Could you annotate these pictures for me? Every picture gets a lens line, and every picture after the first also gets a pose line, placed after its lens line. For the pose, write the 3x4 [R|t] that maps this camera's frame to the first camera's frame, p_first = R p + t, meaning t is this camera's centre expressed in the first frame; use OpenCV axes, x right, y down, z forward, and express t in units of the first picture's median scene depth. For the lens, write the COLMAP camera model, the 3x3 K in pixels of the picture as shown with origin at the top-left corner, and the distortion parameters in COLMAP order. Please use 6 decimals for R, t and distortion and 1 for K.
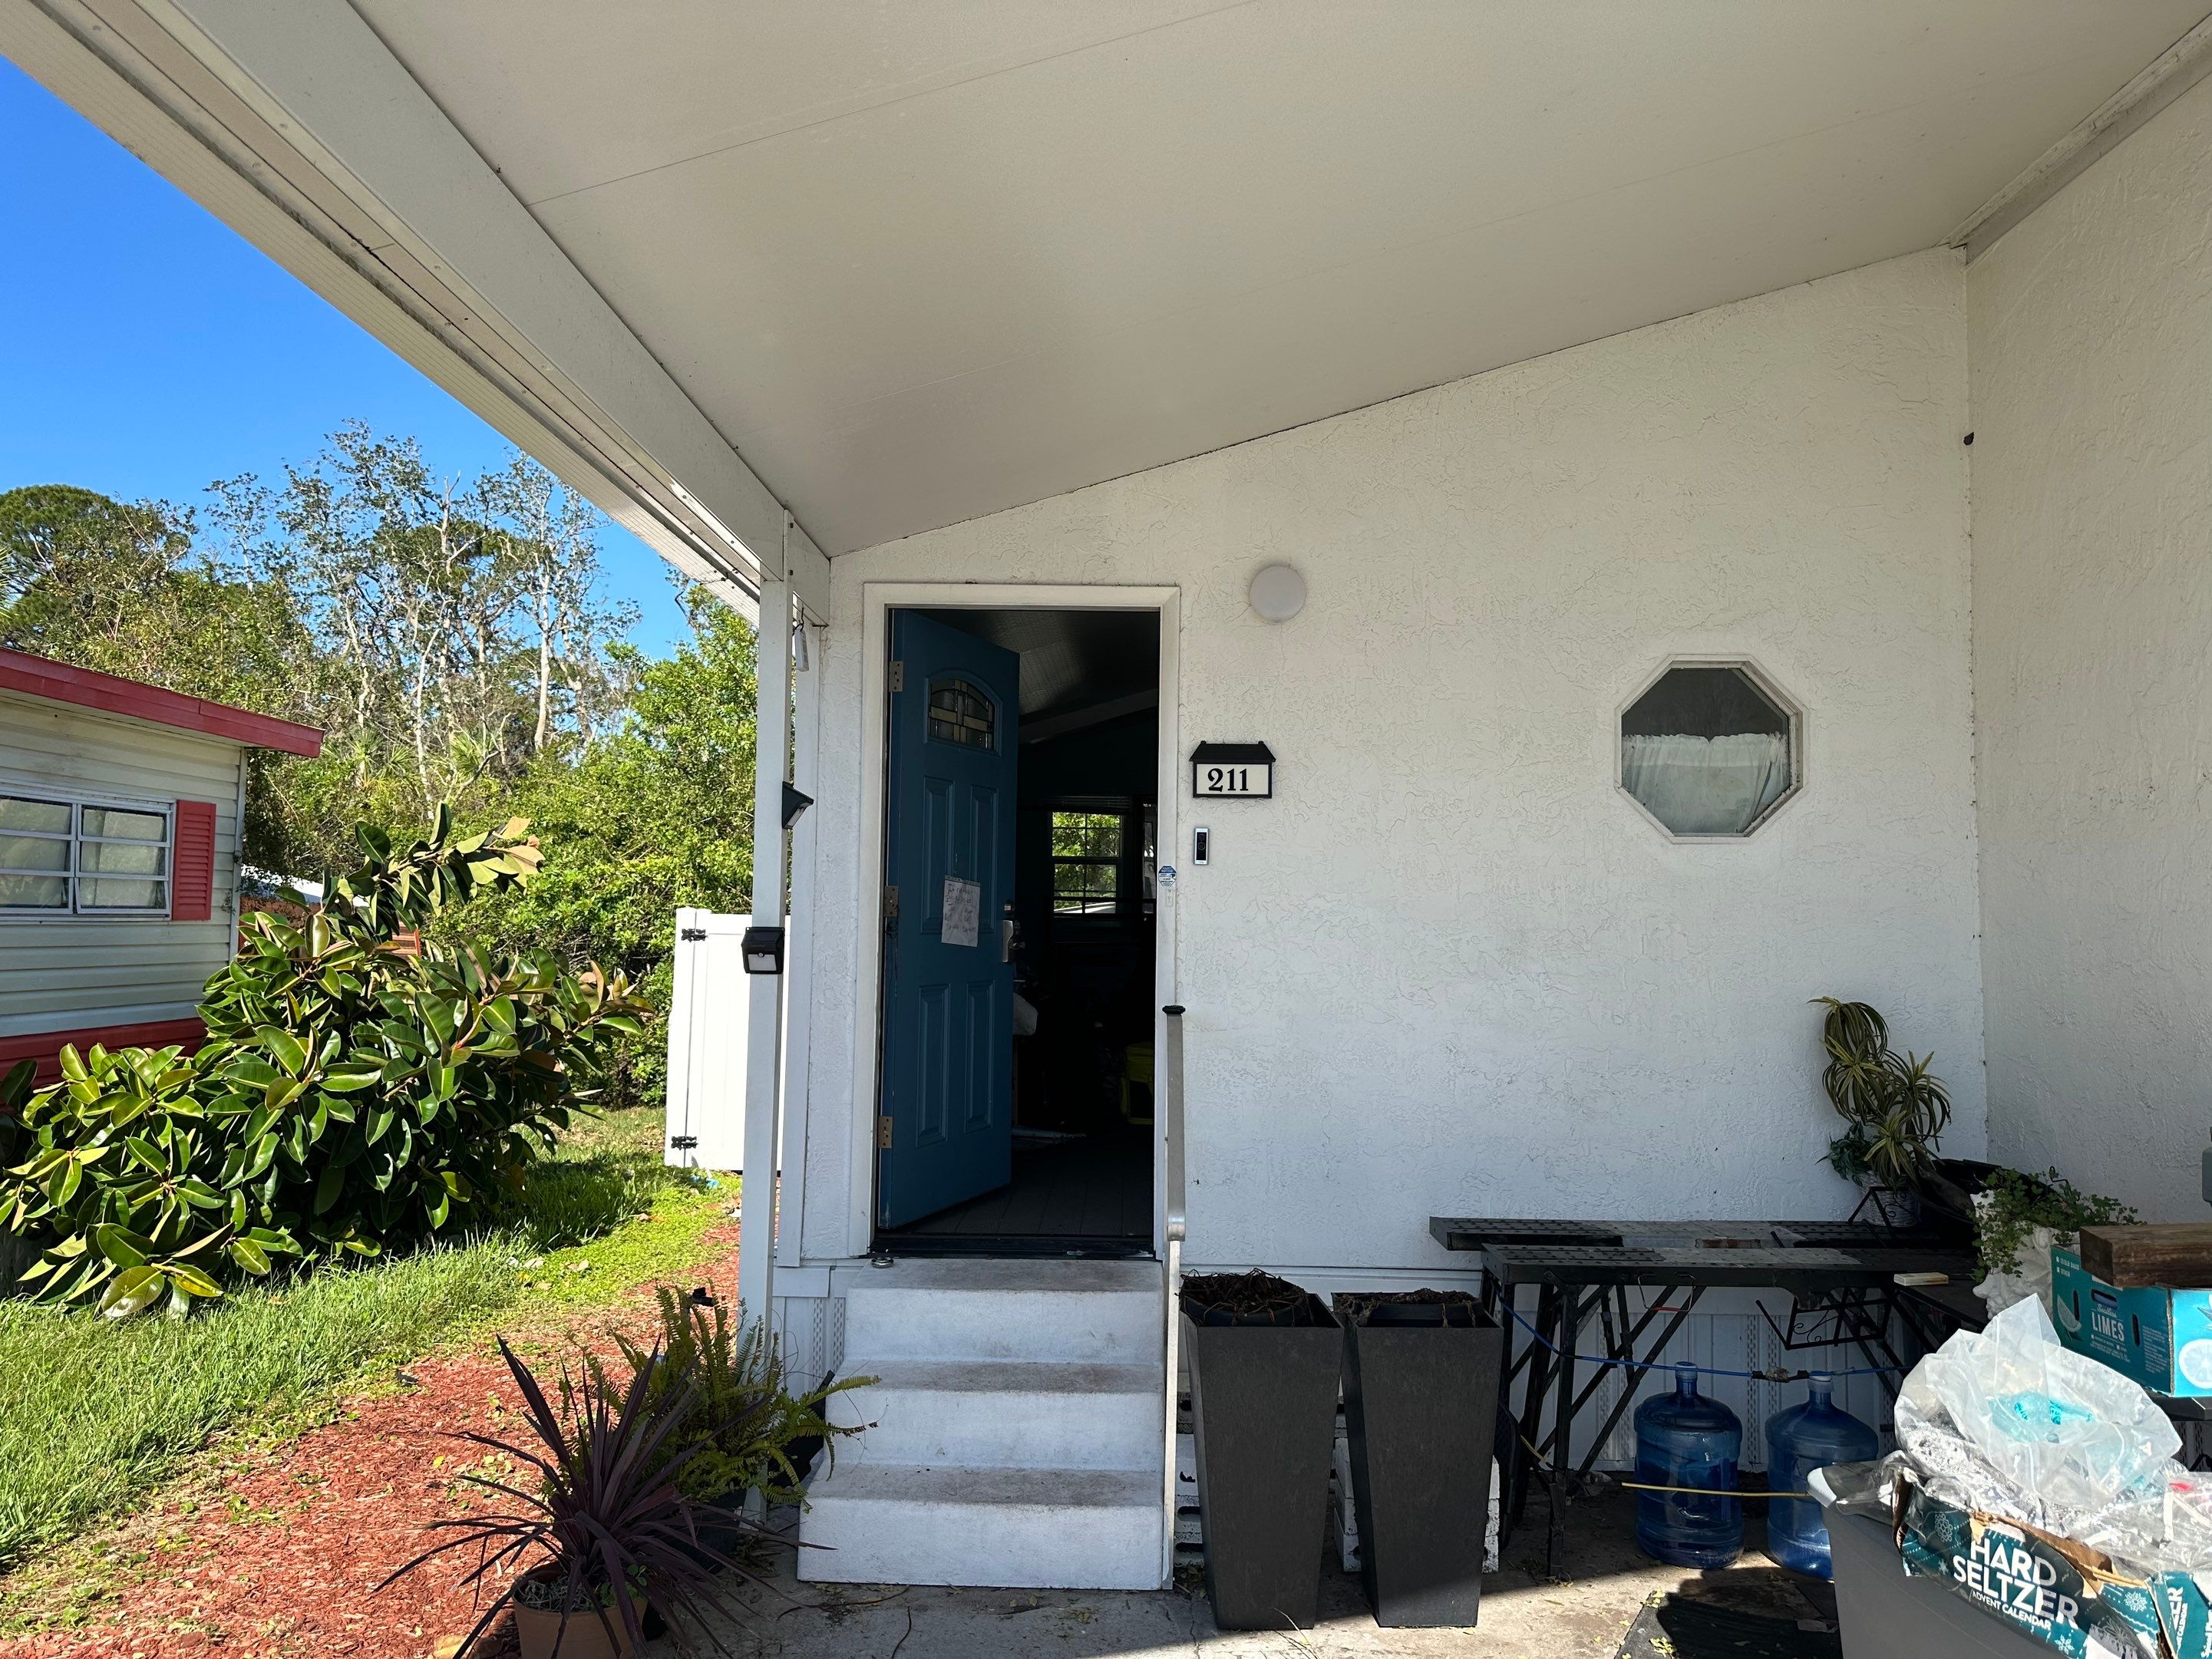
lens RADIAL K [[1530.7, 0, 1106.0], [0, 1530.7, 829.5], [0, 0, 1]] dist [0.175005, -0.329759]
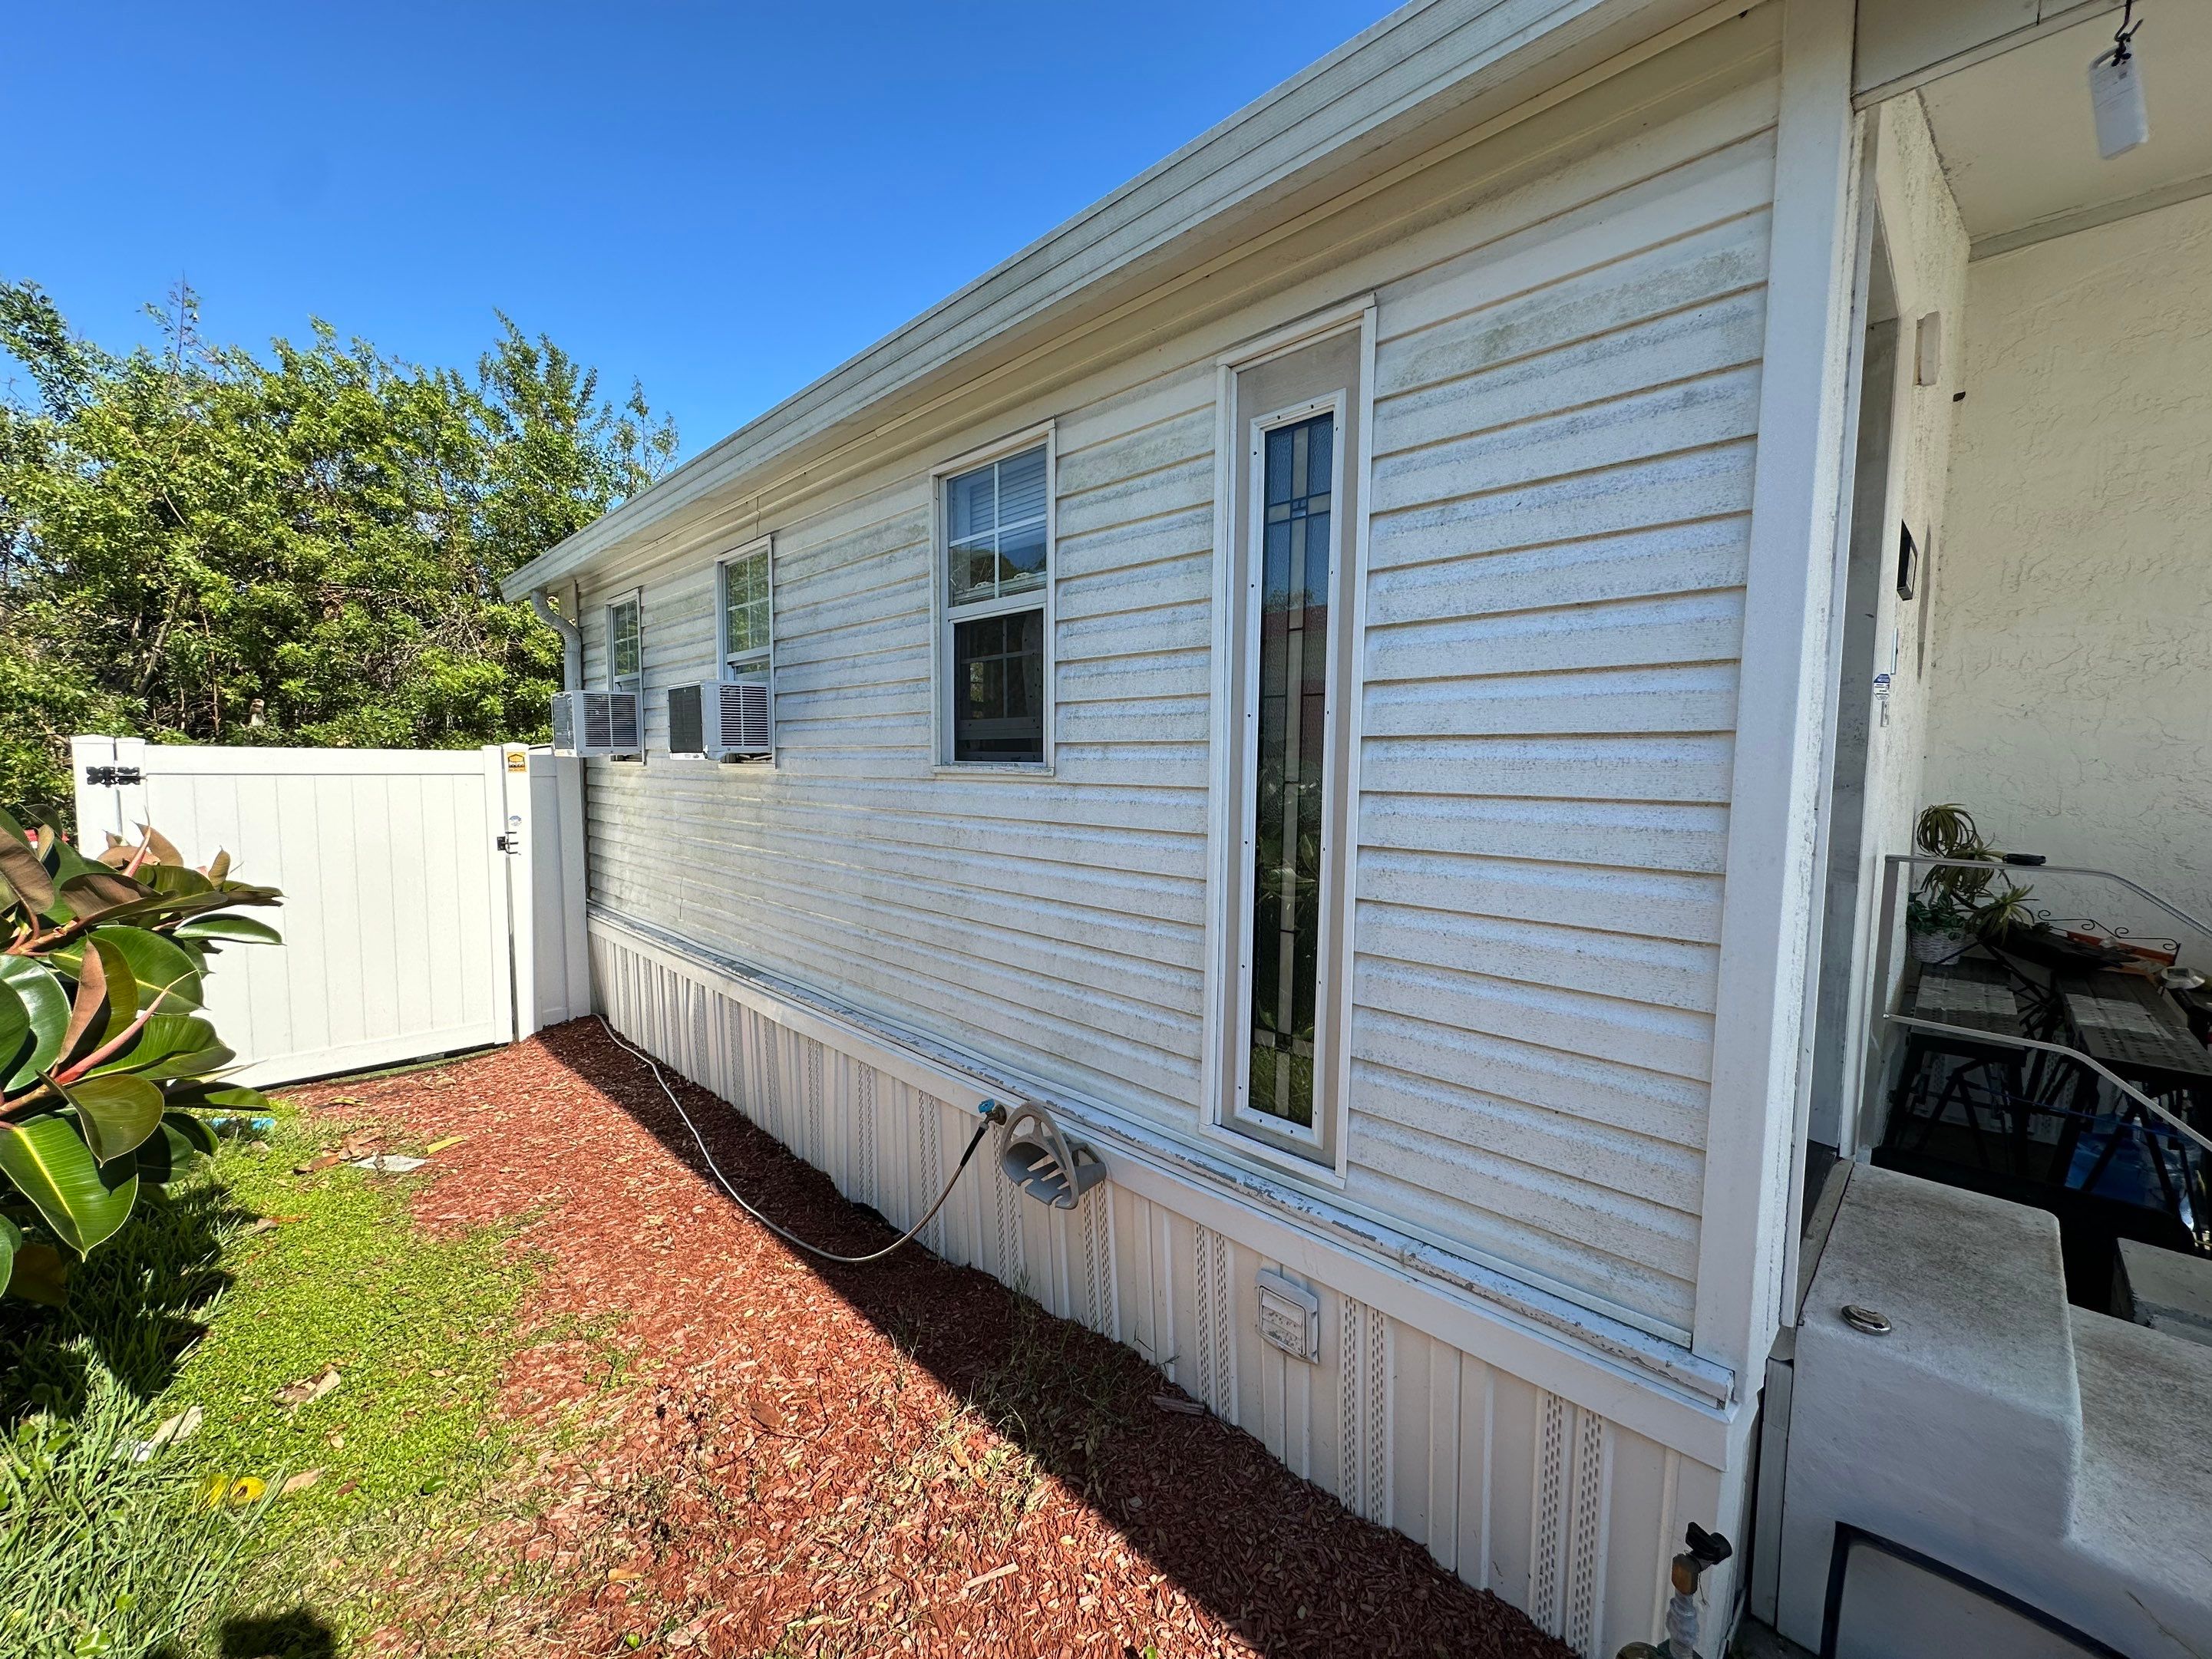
lens RADIAL K [[878.7, 0, 1090.3], [0, 878.7, 821.3], [0, 0, 1]] dist [-0.023624, 0.009866]
pose [[0.693182, -0.060632, 0.718208, -0.549187], [-0.036574, 0.992213, 0.119063, 0.060584], [-0.719835, -0.108800, 0.685566, 0.968074]]
